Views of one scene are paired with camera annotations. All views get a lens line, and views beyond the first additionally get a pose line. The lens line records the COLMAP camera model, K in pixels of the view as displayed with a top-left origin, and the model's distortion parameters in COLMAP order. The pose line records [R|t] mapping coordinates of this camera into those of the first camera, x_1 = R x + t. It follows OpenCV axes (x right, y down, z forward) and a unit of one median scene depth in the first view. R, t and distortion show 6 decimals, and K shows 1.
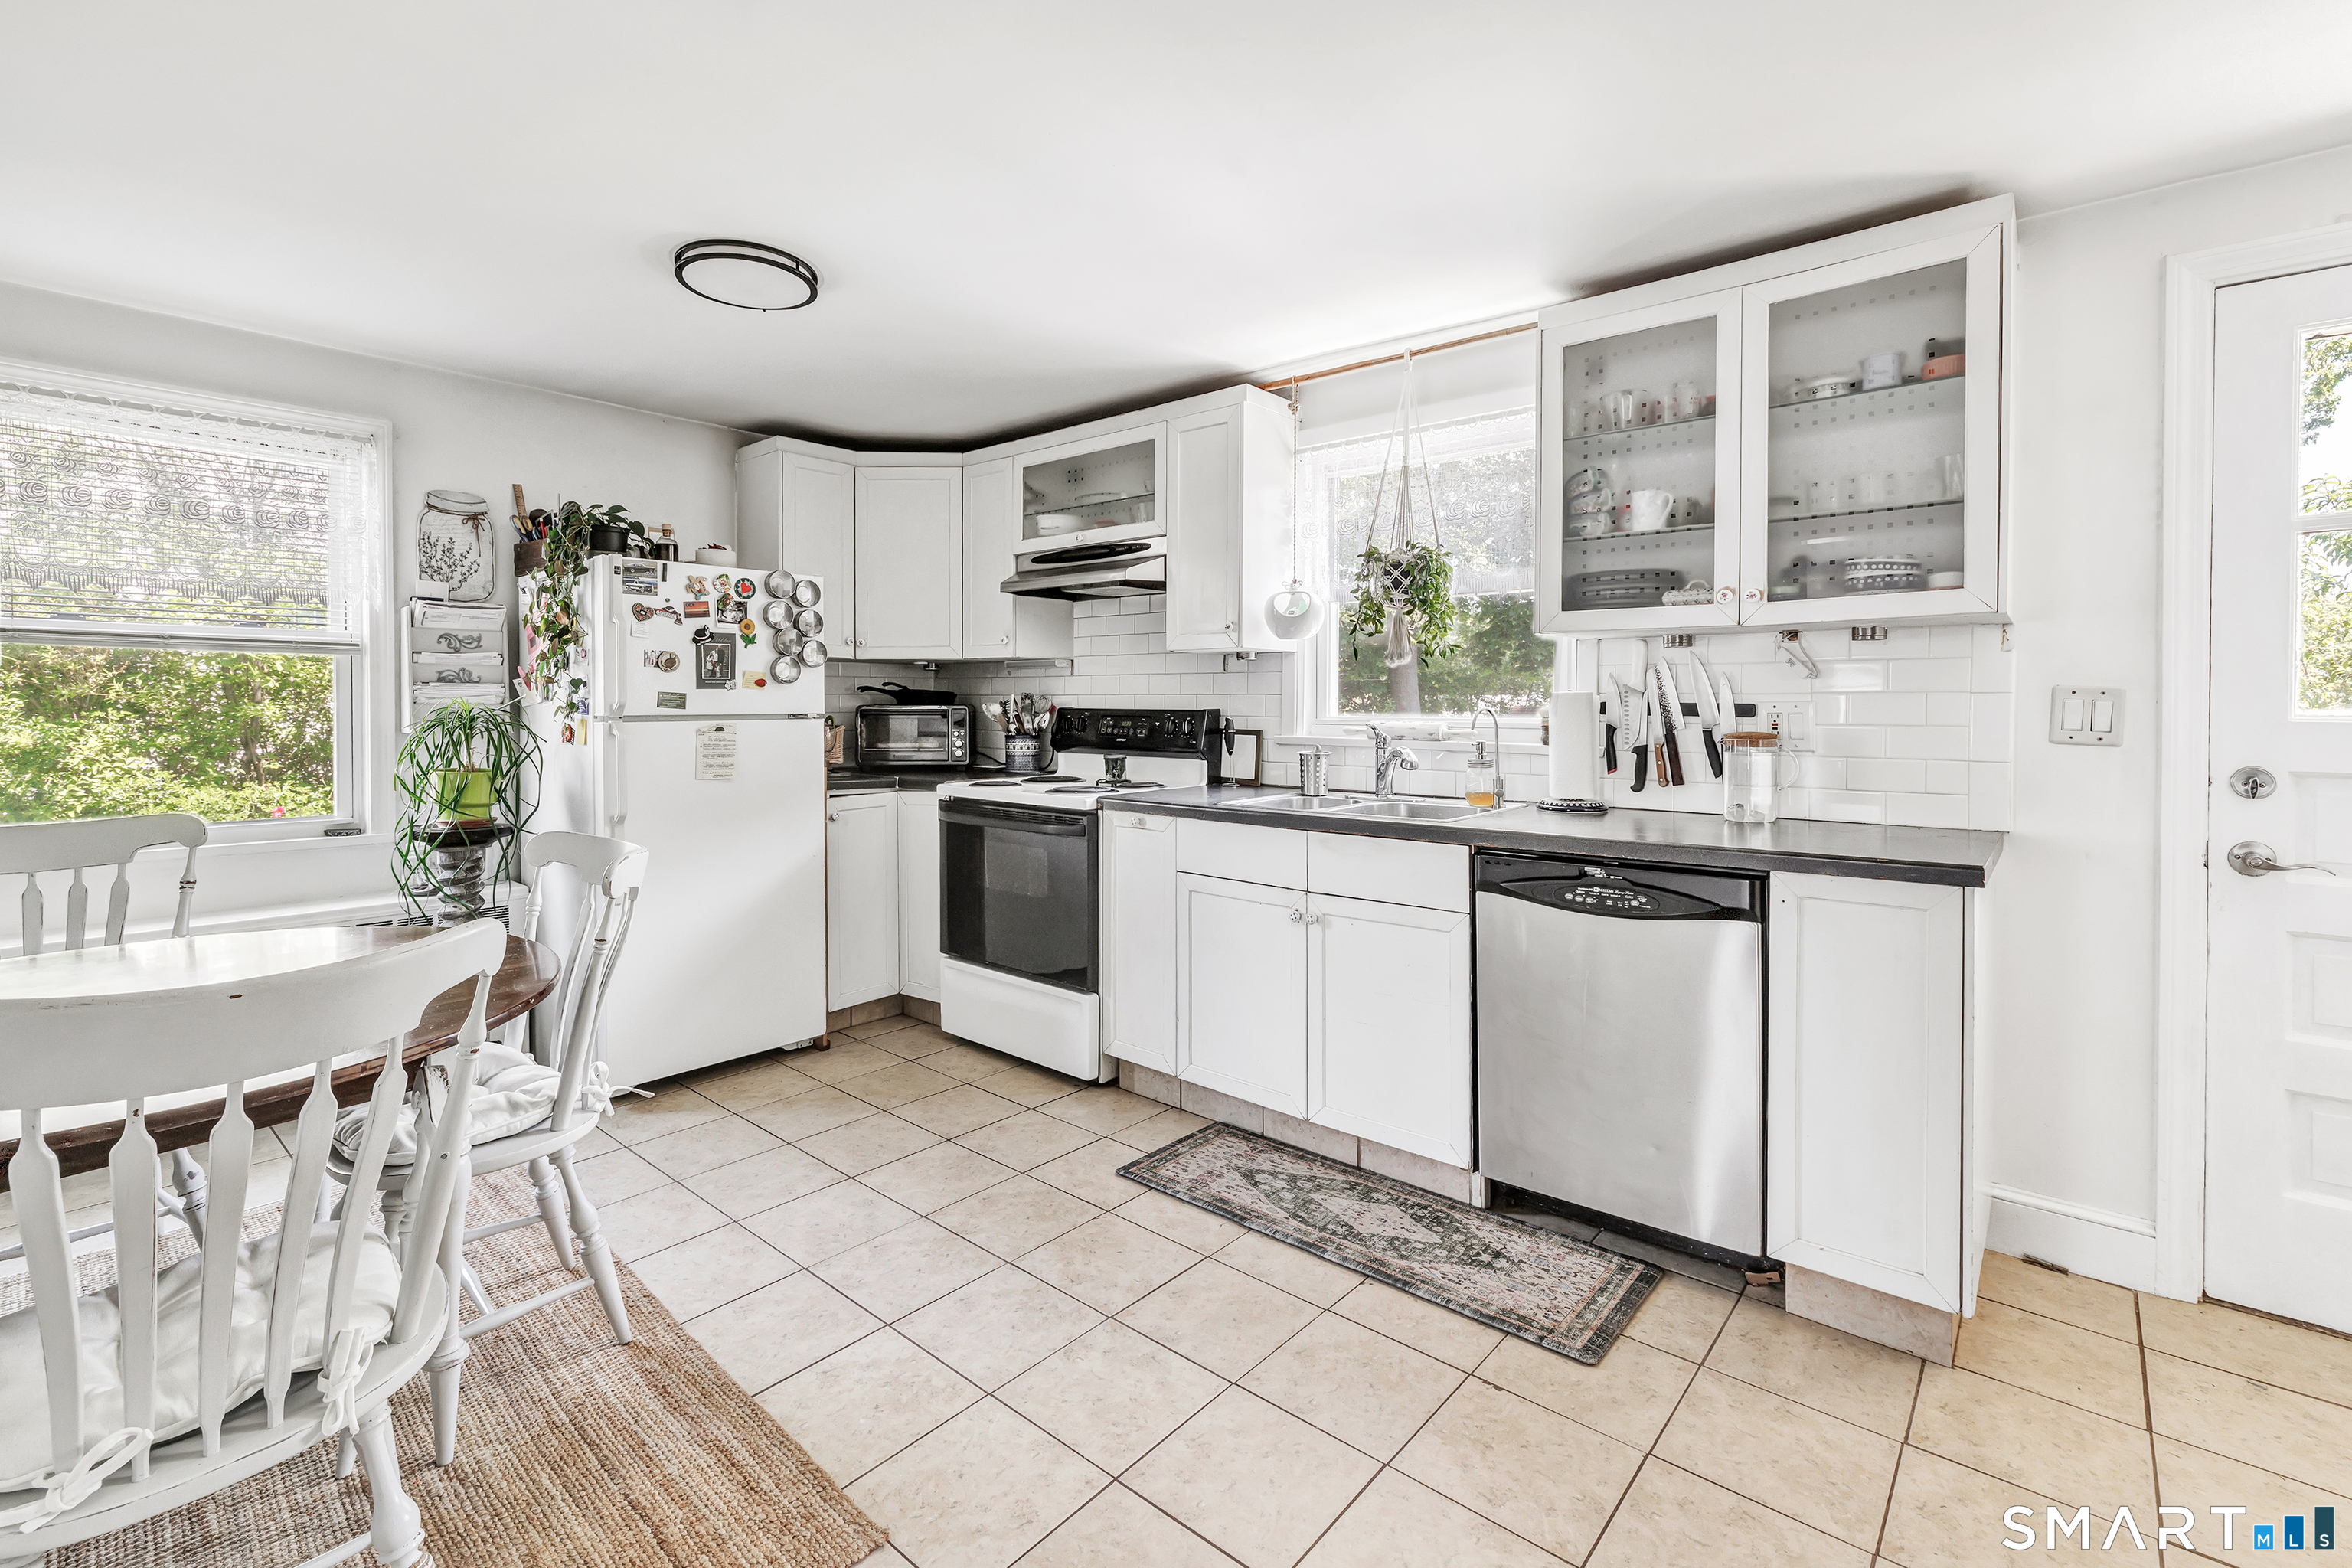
lens RADIAL K [[1055.6, 0, 1174.1], [0, 1055.6, 714.2], [0, 0, 1]] dist [-0.000003, 0.000032]
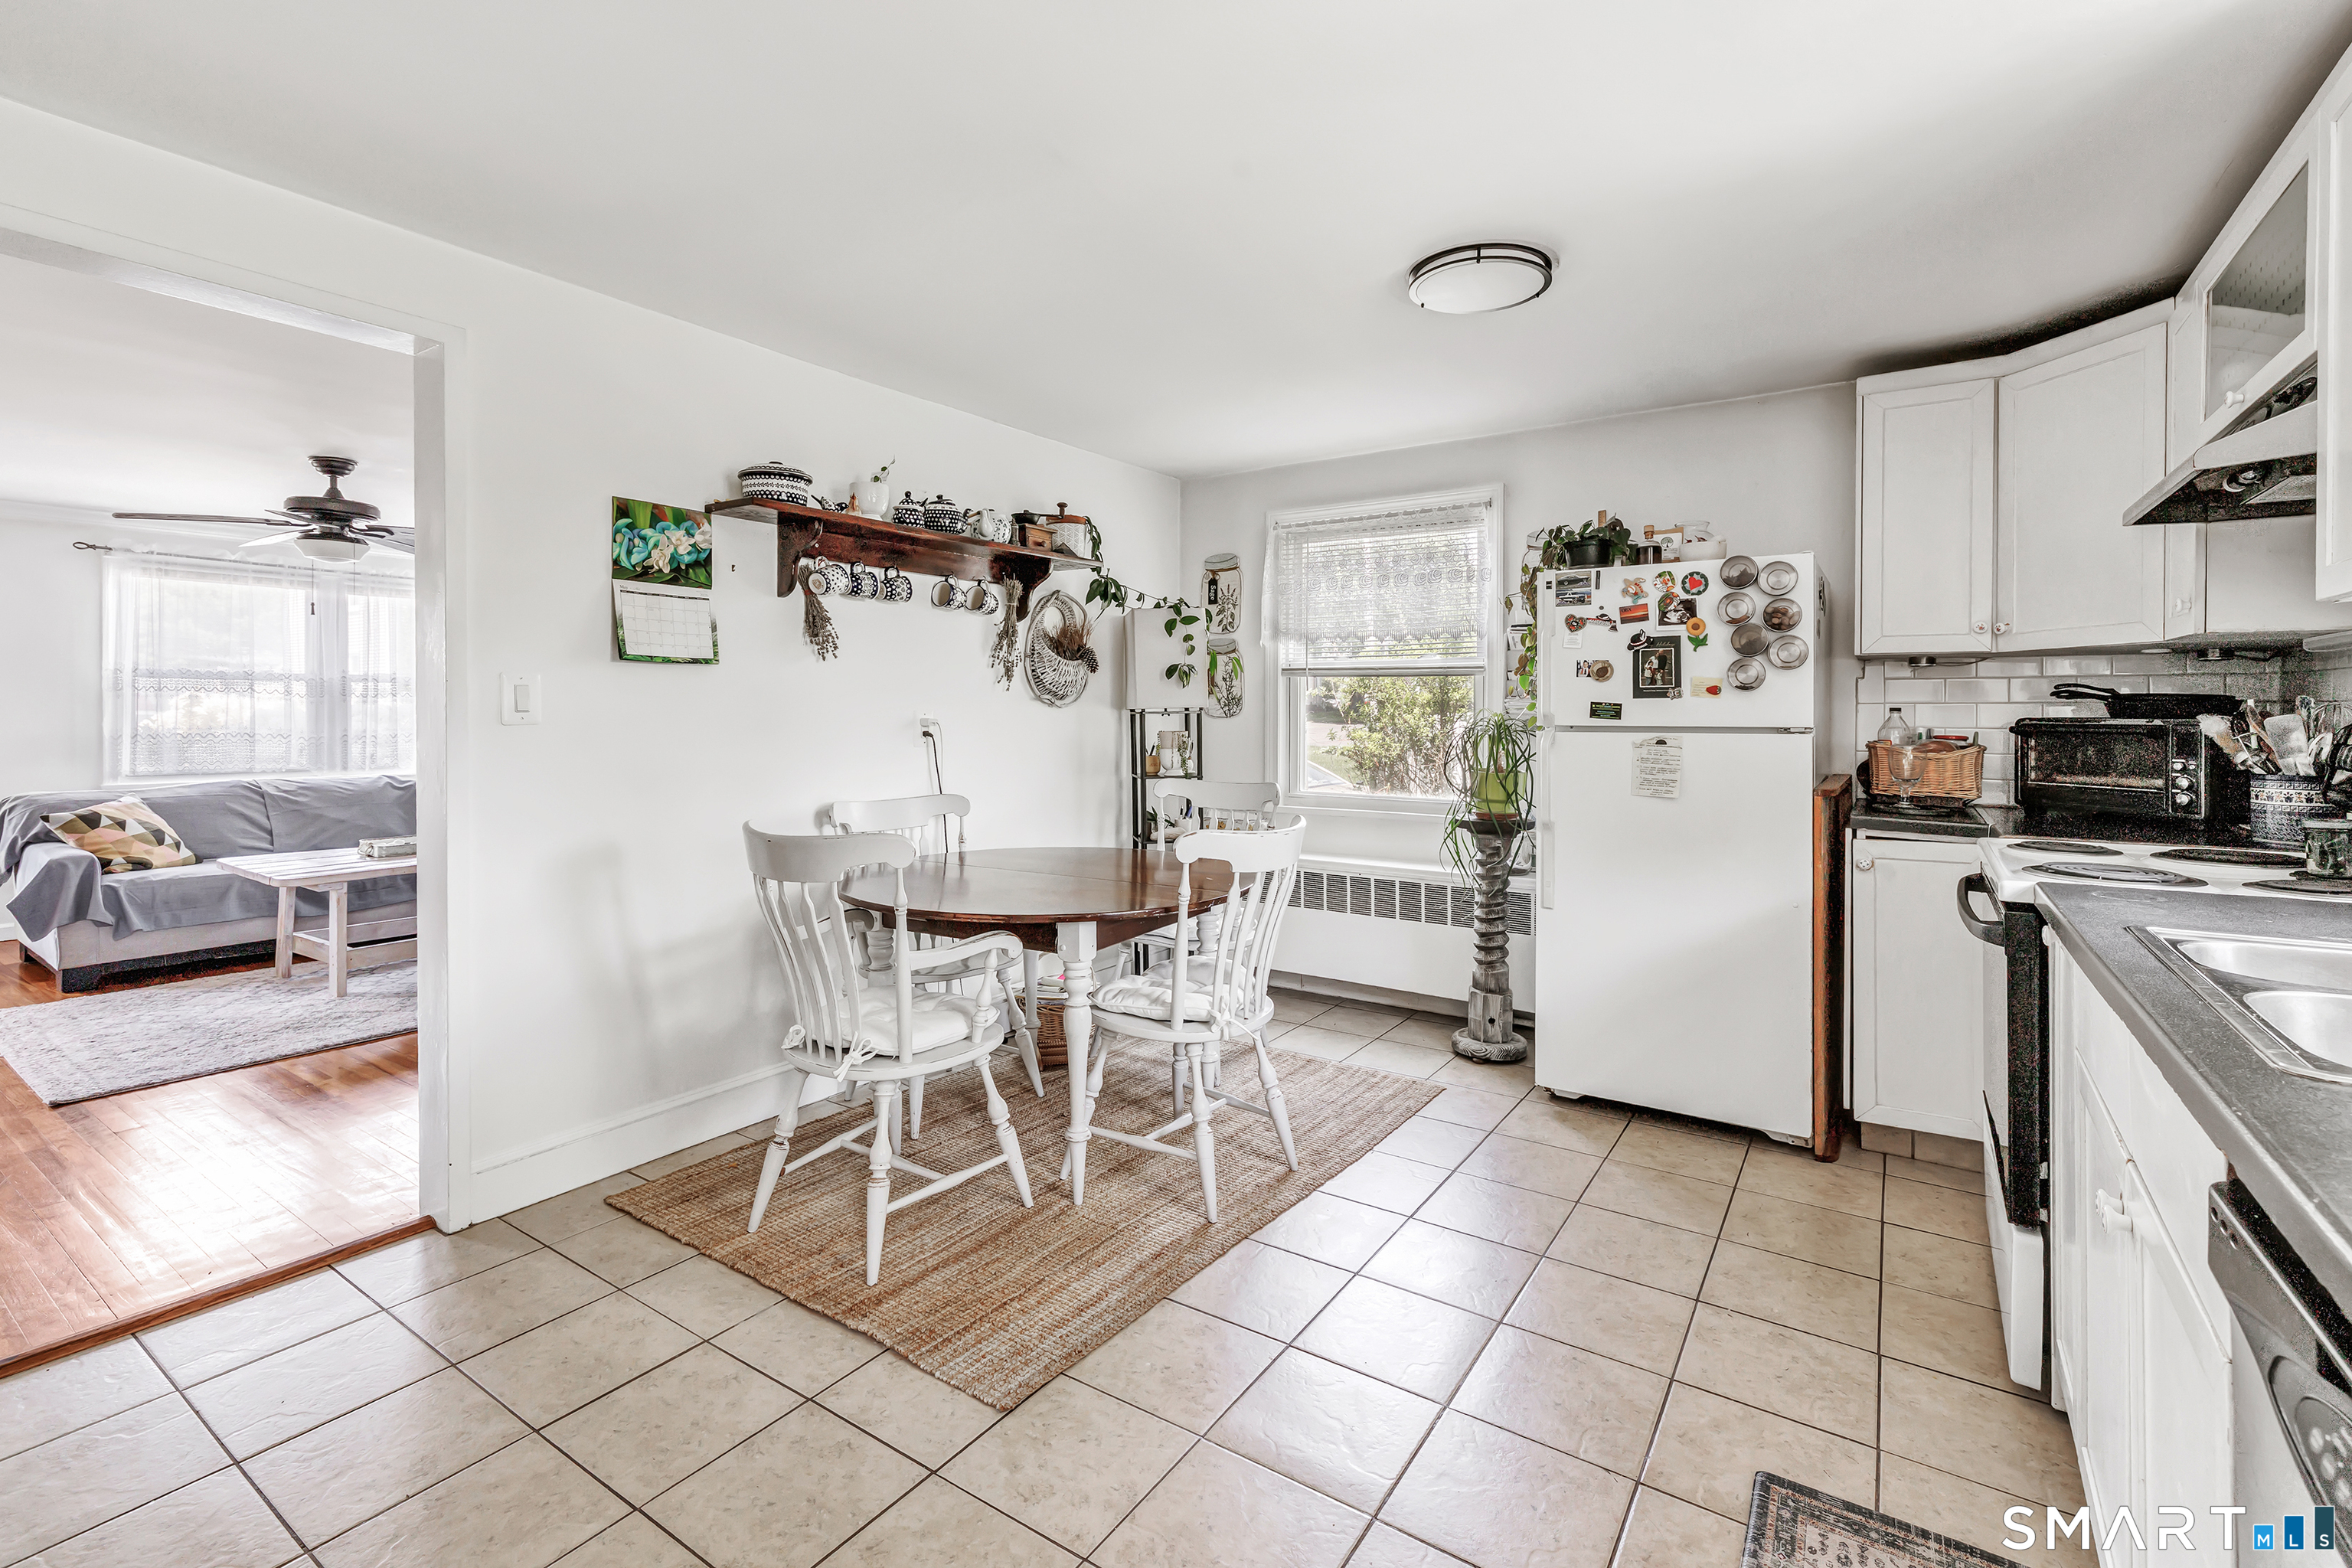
lens RADIAL K [[1052.5, 0, 1163.2], [0, 1052.5, 715.0], [0, 0, 1]] dist [-0.001915, 0.000208]
pose [[0.100575, 0.004036, -0.994921, 0.492790], [-0.012542, 0.999917, 0.002788, -0.007441], [0.994850, 0.012198, 0.100618, 0.553722]]
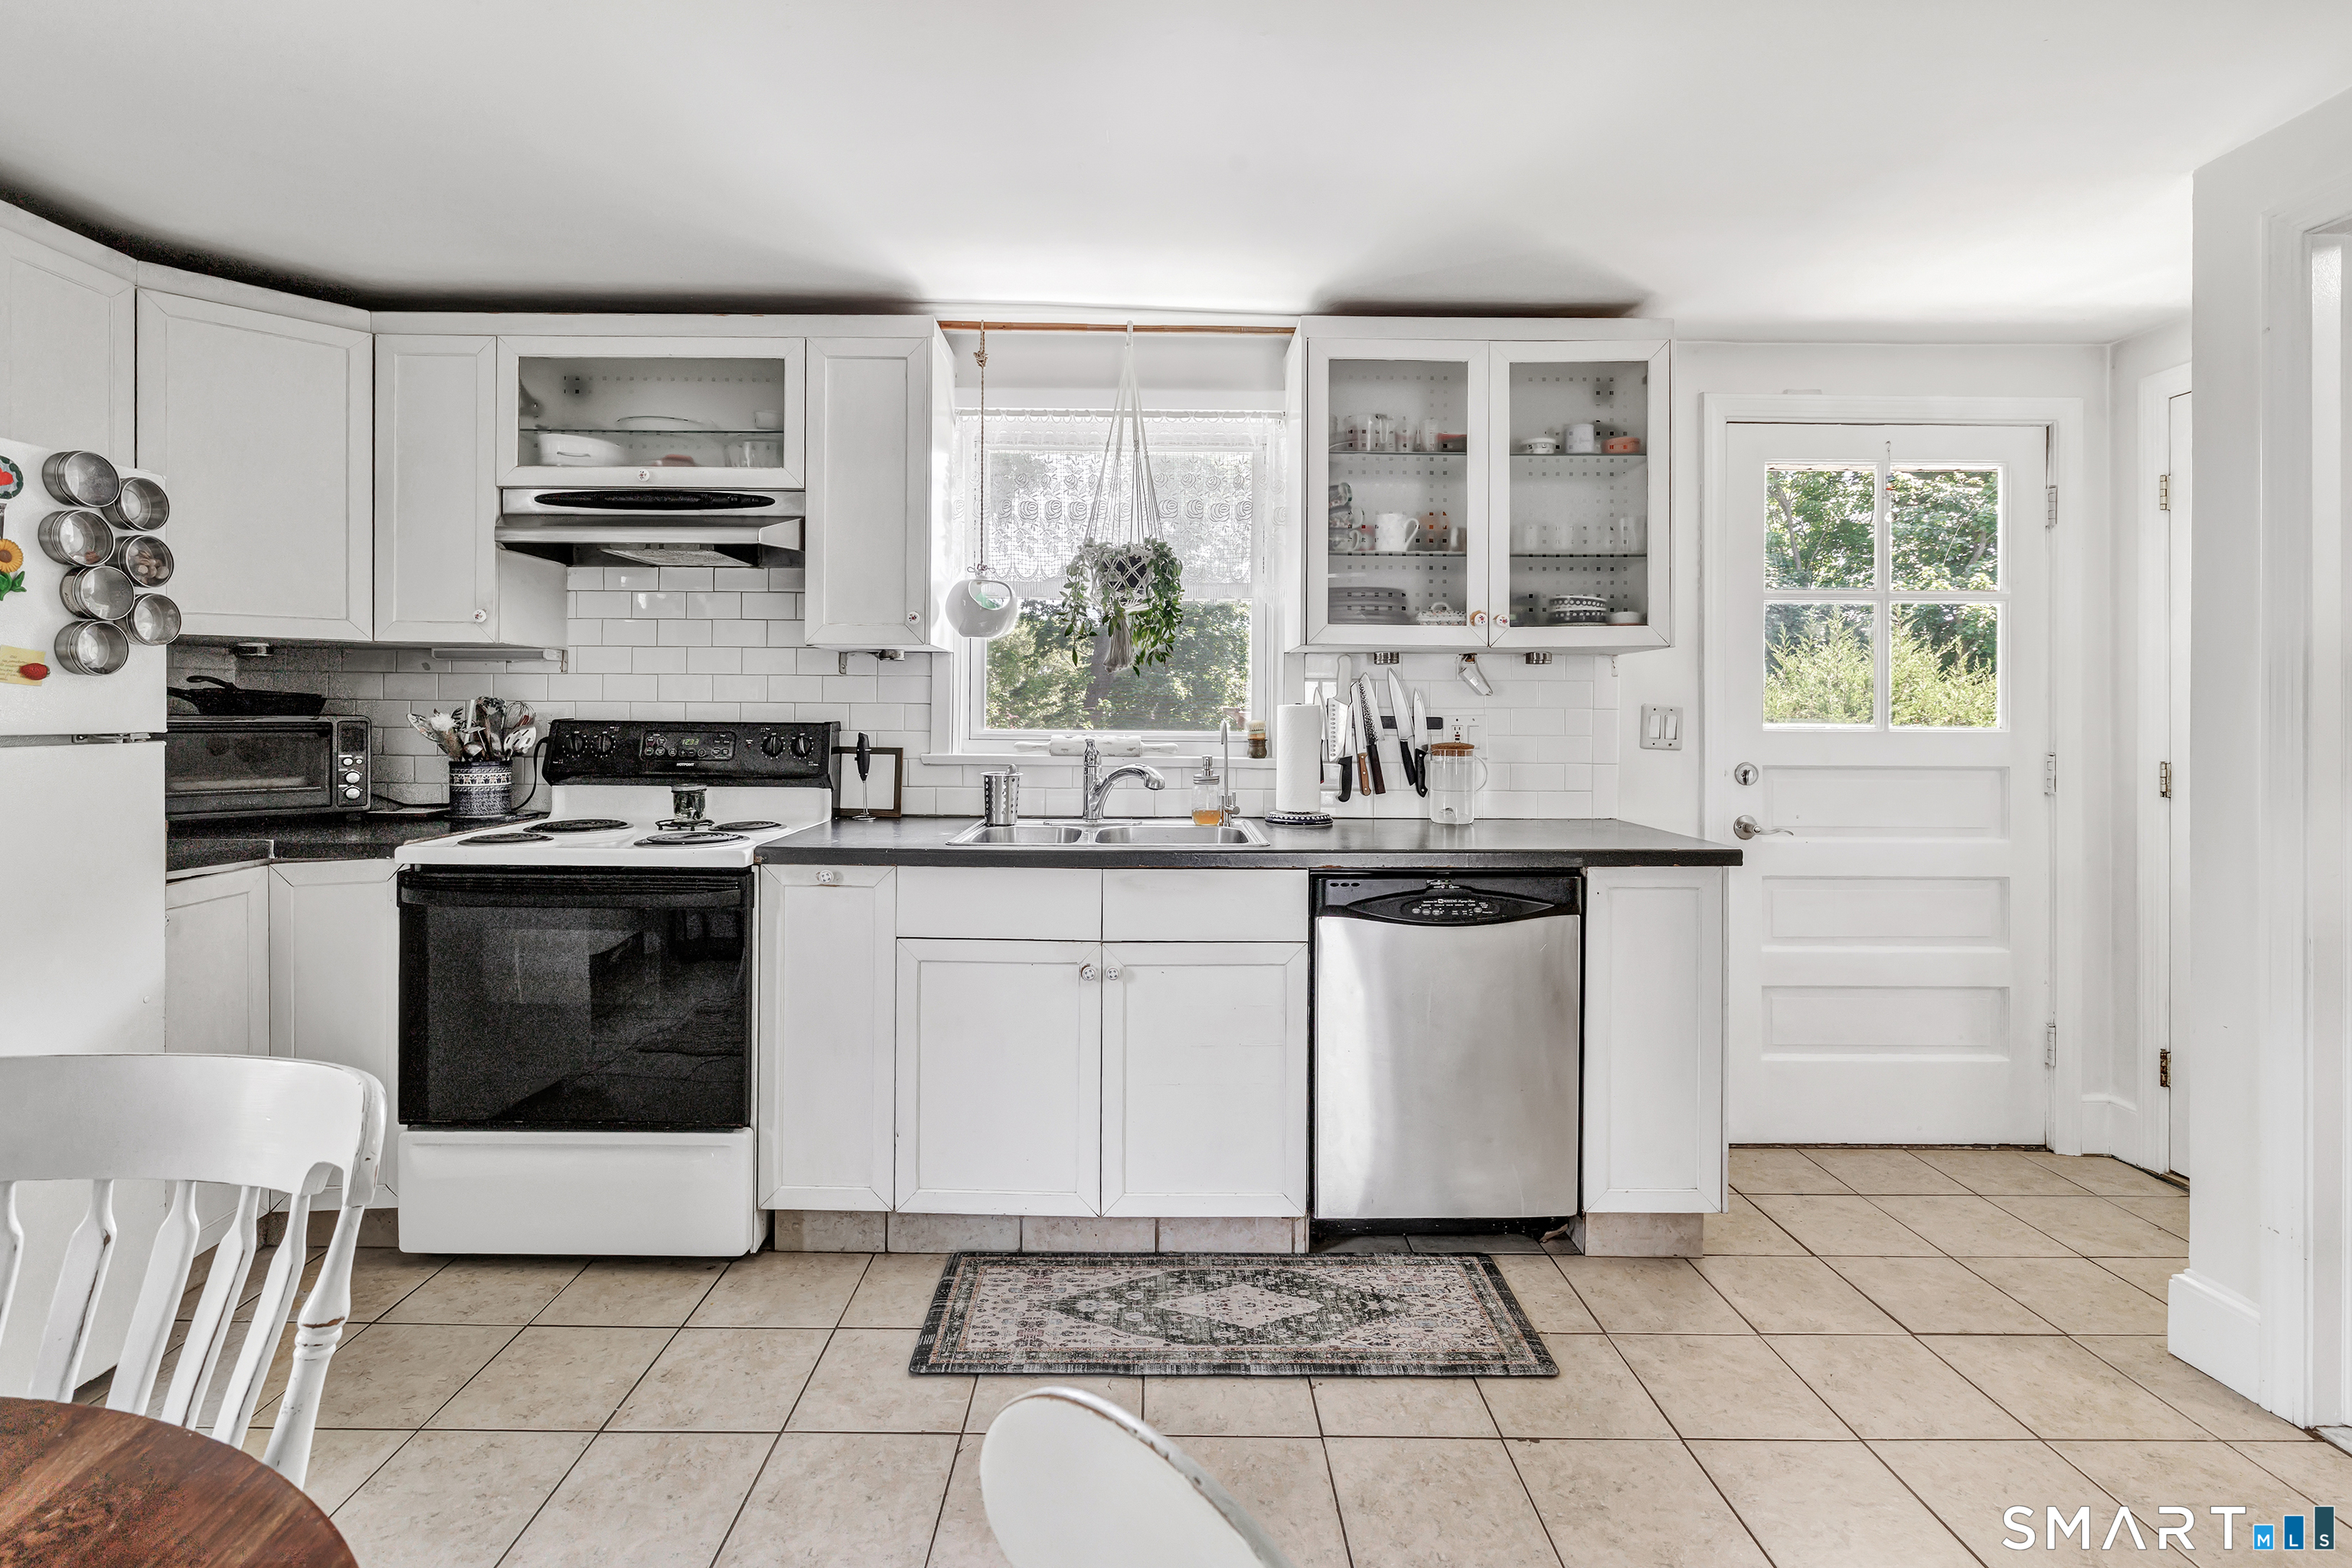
lens RADIAL K [[1052.5, 0, 1163.2], [0, 1052.5, 715.0], [0, 0, 1]] dist [-0.001915, 0.000208]
pose [[0.754453, 0.002187, 0.656350, -0.373451], [0.002712, 0.999976, -0.006450, -0.005442], [-0.656348, 0.006646, 0.754429, 0.330418]]
